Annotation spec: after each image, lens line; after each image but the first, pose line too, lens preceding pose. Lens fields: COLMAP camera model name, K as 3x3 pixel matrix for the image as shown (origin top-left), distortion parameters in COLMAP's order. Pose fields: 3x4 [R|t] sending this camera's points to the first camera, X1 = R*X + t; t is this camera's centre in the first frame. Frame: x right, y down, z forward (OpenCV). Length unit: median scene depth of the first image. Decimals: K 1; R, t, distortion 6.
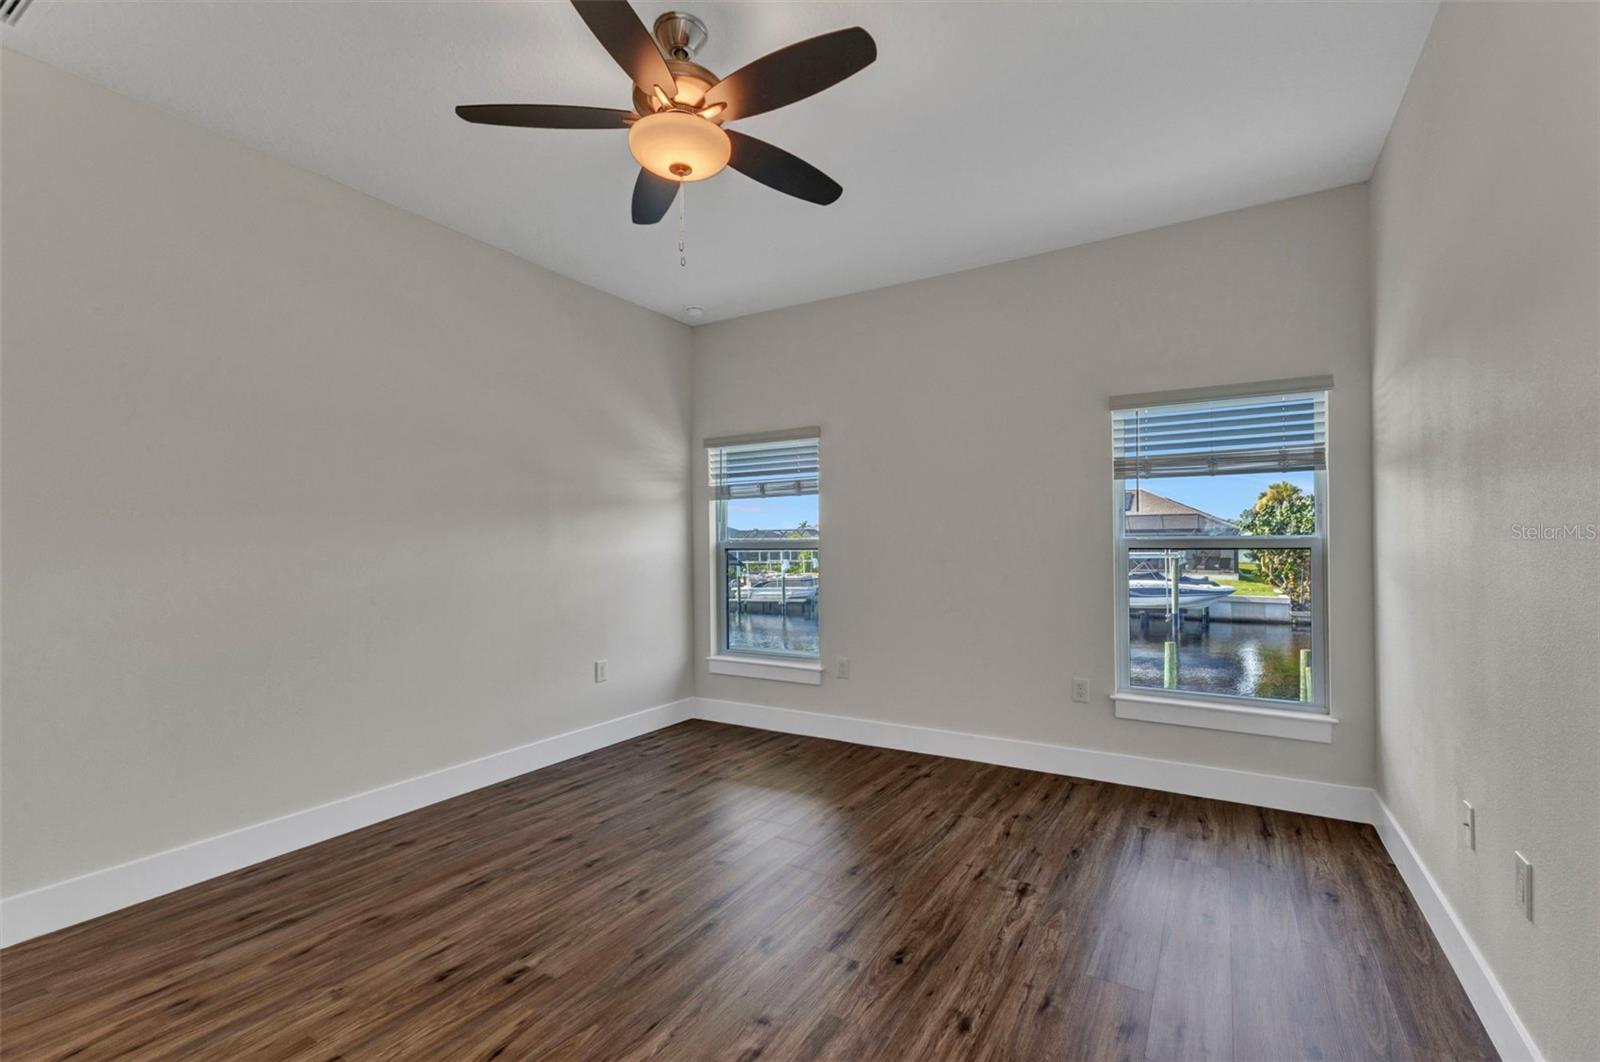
lens RADIAL K [[697.6, 0, 790.2], [0, 697.6, 529.7], [0, 0, 1]] dist [0.011345, -0.000838]
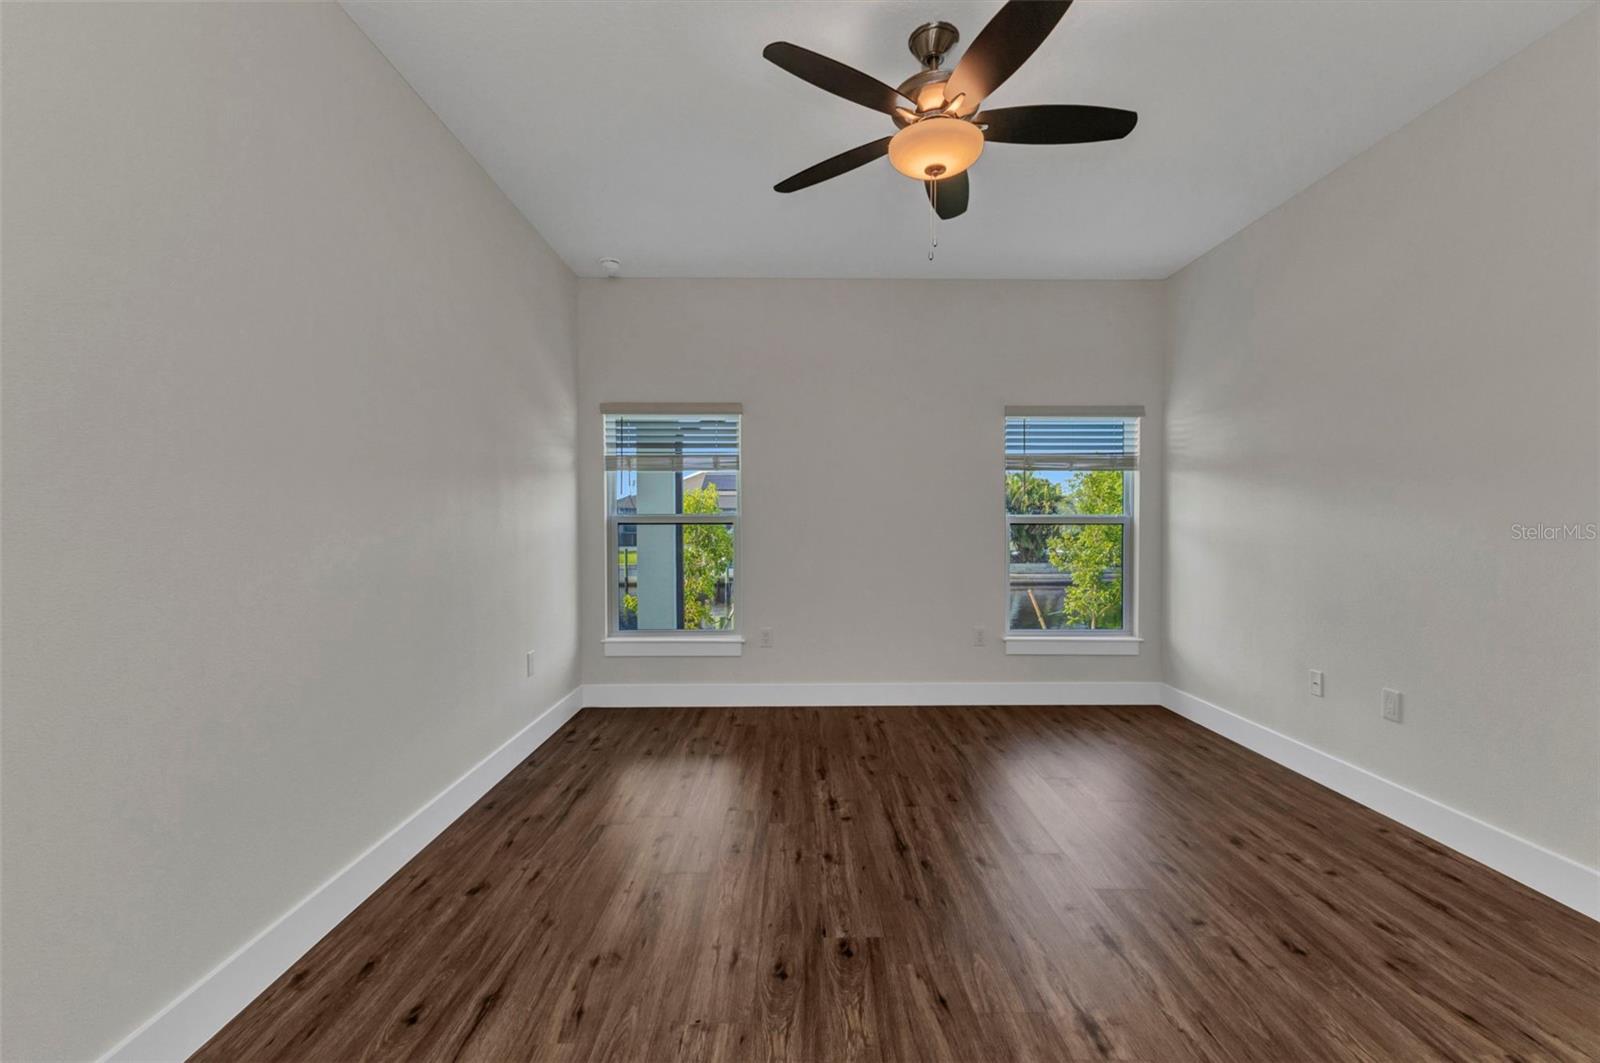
lens RADIAL K [[694.5, 0, 797.0], [0, 694.5, 522.3], [0, 0, 1]] dist [0.014051, -0.000106]
pose [[0.850482, 0.005104, 0.525979, -0.557846], [-0.017418, 0.999678, 0.018464, 0.006924], [-0.525716, -0.024865, 0.850297, 0.118144]]
